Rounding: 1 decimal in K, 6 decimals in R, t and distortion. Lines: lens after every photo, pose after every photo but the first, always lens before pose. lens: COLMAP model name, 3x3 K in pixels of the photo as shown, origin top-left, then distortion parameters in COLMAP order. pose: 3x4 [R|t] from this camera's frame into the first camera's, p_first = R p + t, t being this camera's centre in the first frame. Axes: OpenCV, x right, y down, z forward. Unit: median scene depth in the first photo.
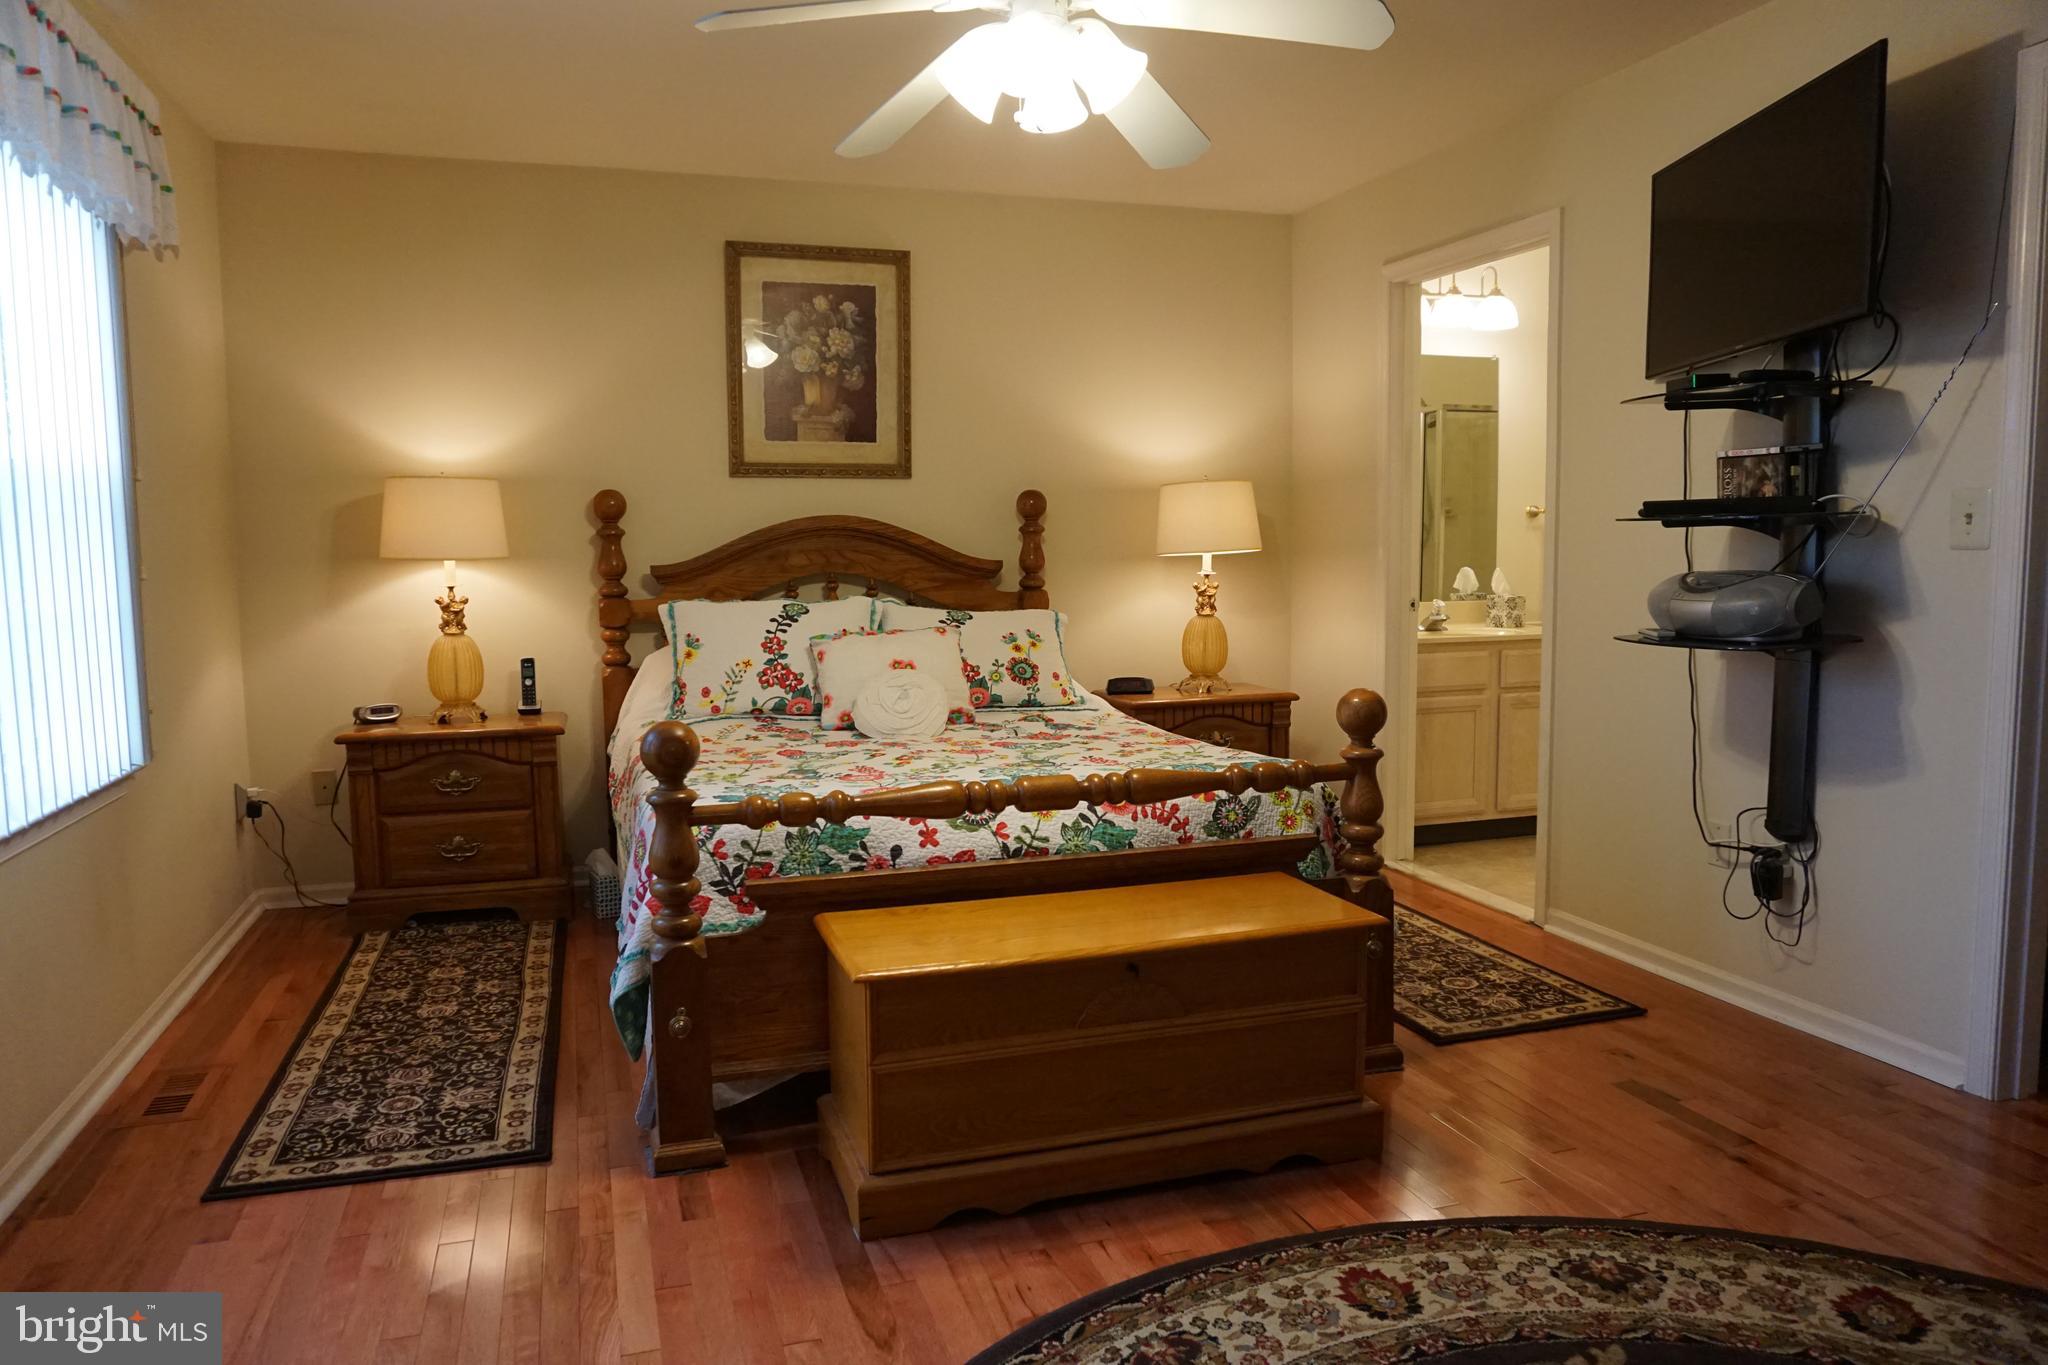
lens RADIAL K [[1360.5, 0, 1024.0], [0, 1360.5, 682.5], [0, 0, 1]] dist [-0.054196, 0.037311]
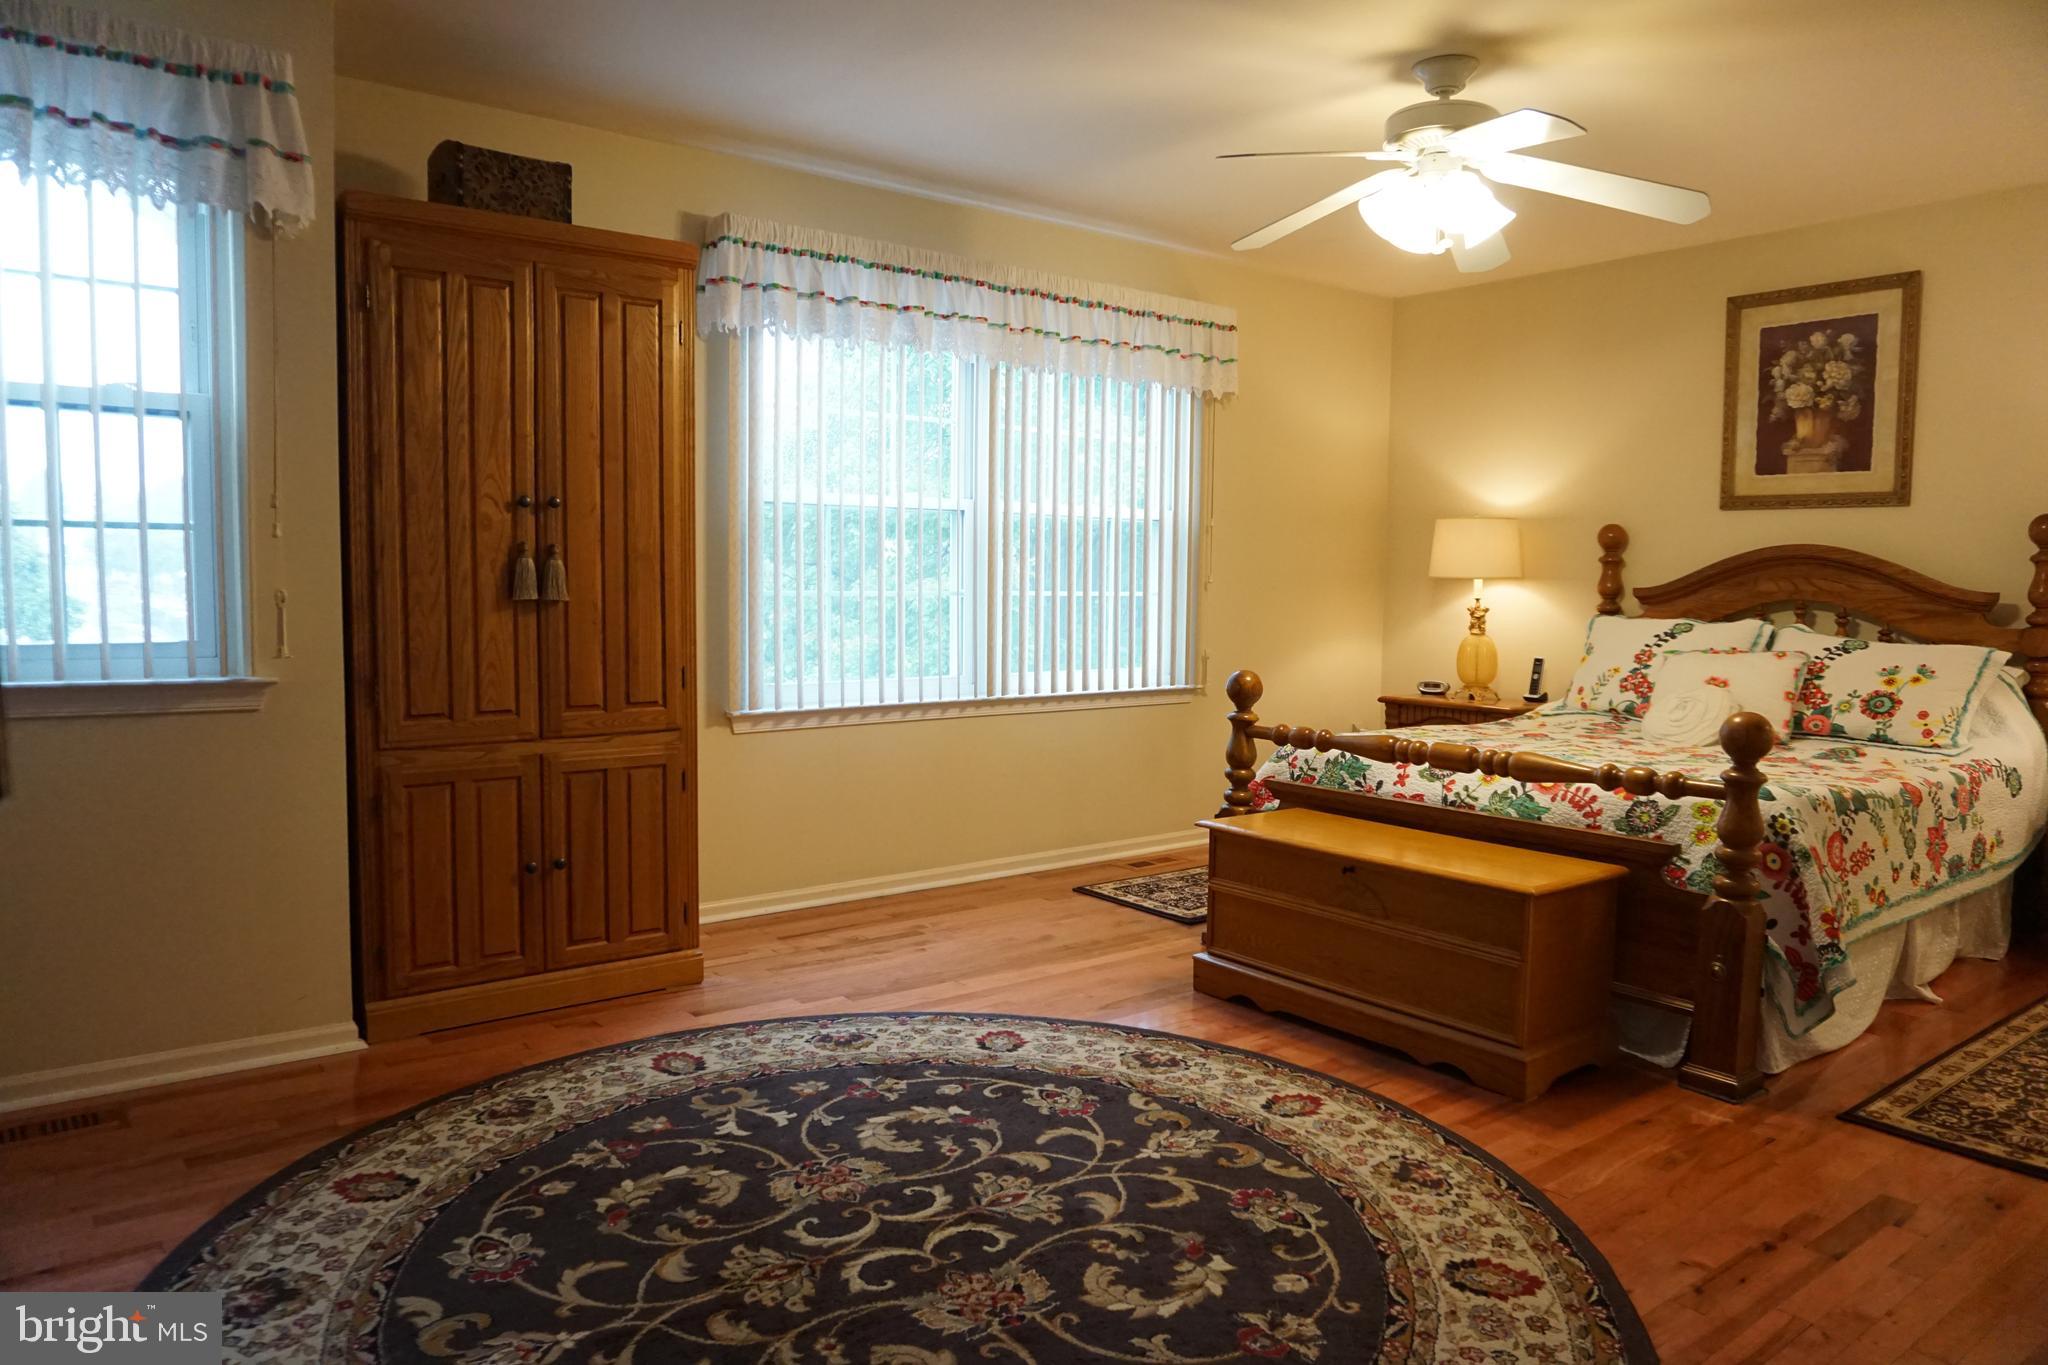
lens RADIAL K [[1365.1, 0, 1020.9], [0, 1365.1, 674.9], [0, 0, 1]] dist [-0.056185, 0.046013]
pose [[0.342255, 0.079562, -0.936232, 0.708674], [-0.109884, 0.992961, 0.044212, -0.005131], [0.933160, 0.087745, 0.348589, 0.111049]]
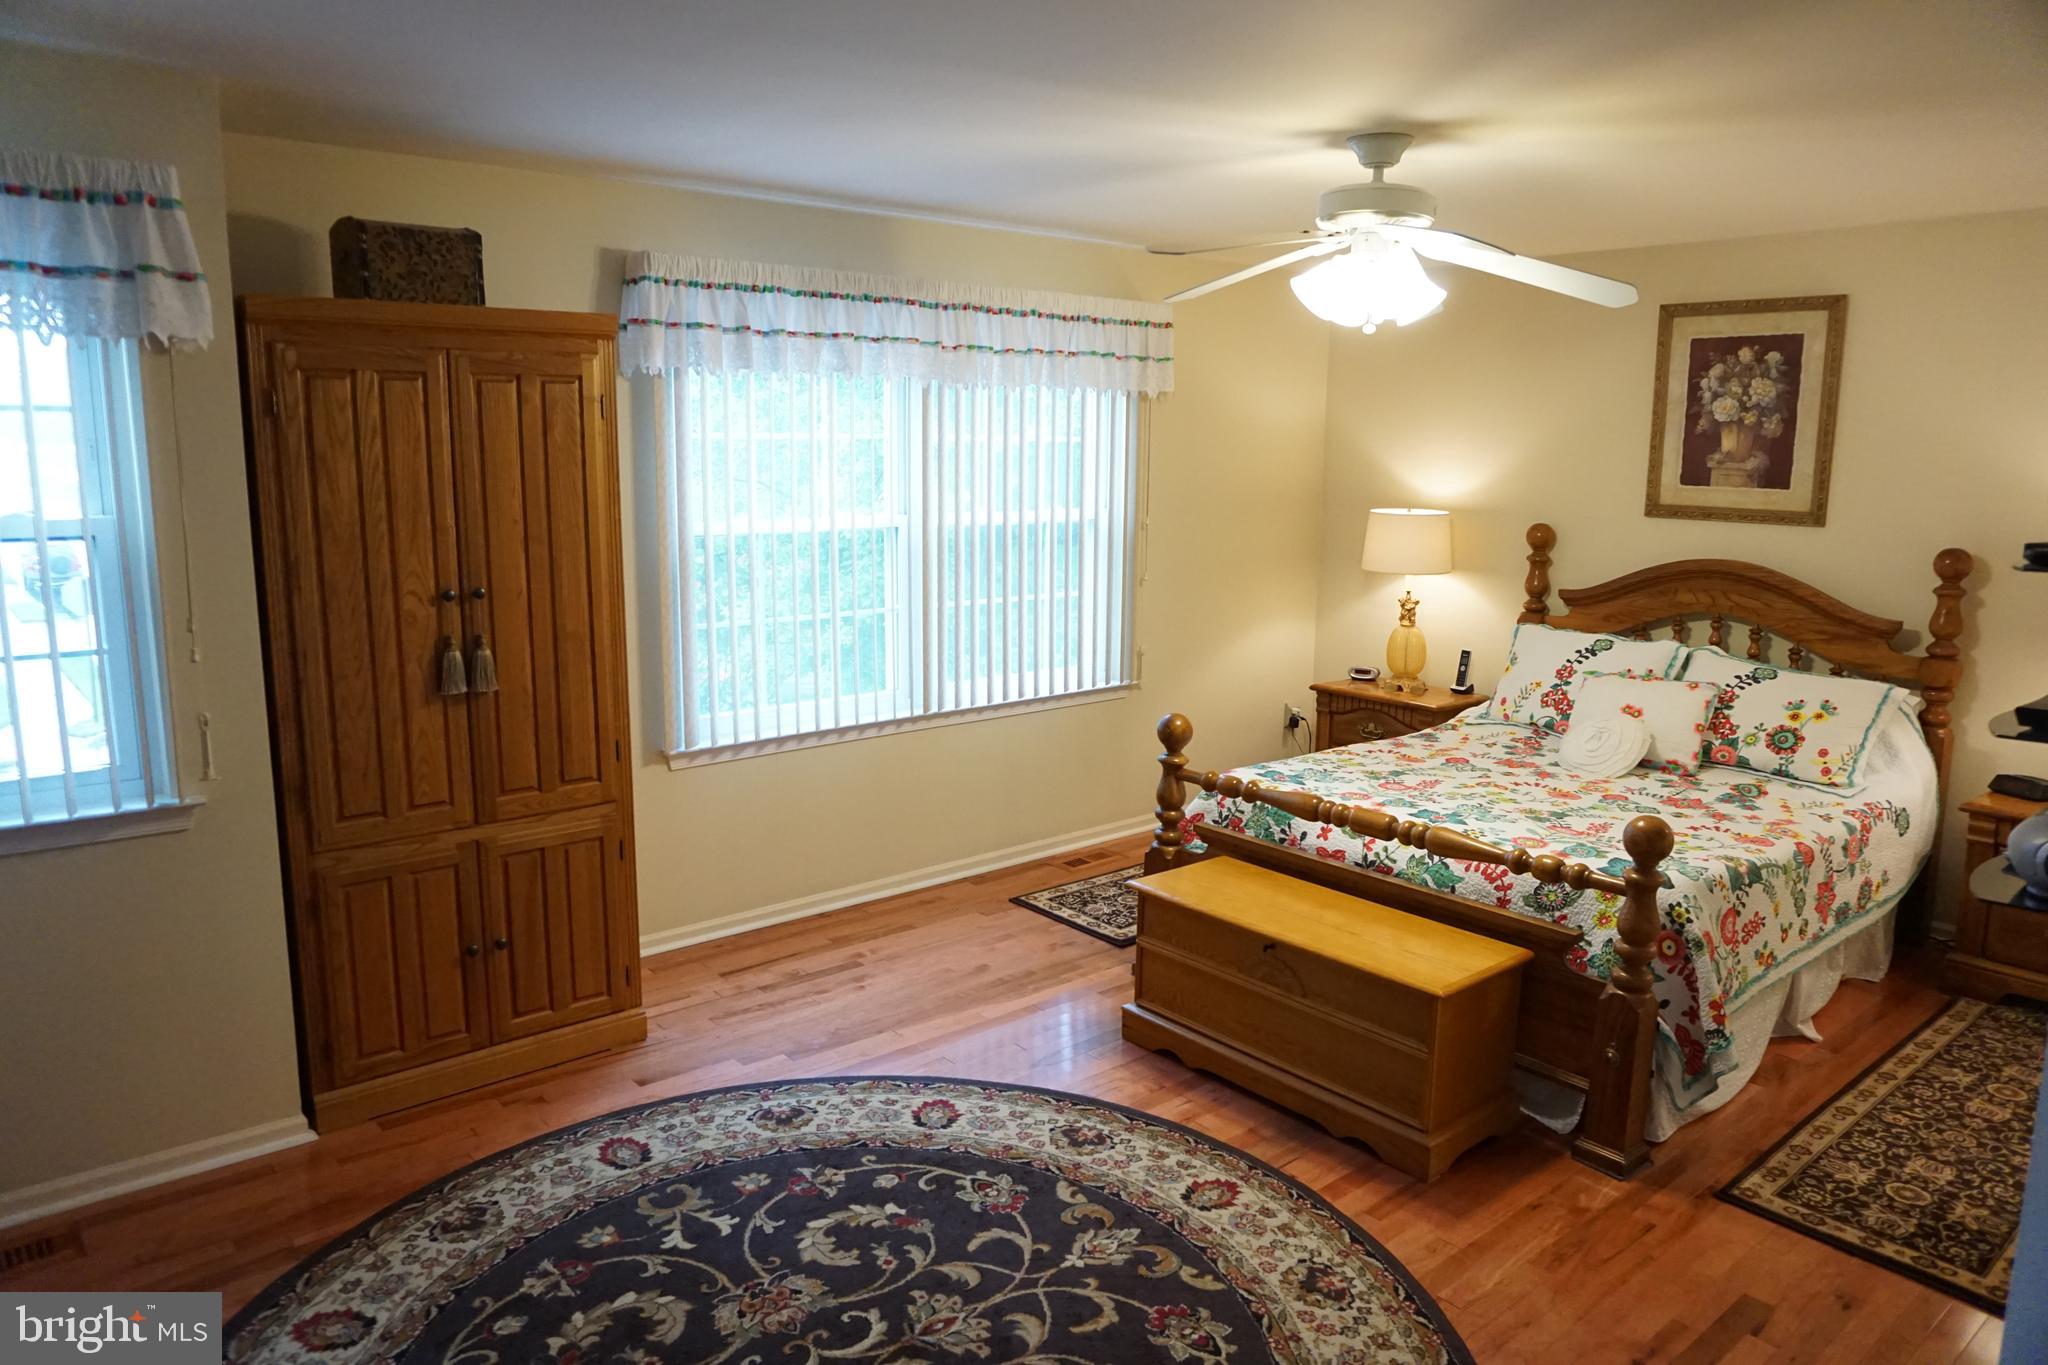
lens RADIAL K [[1363.7, 0, 1023.2], [0, 1363.7, 675.4], [0, 0, 1]] dist [-0.061602, 0.050932]
pose [[0.380899, 0.168688, -0.909099, 0.704636], [-0.107176, 0.984644, 0.137801, -0.136942], [0.918384, 0.044945, 0.393129, 0.107839]]
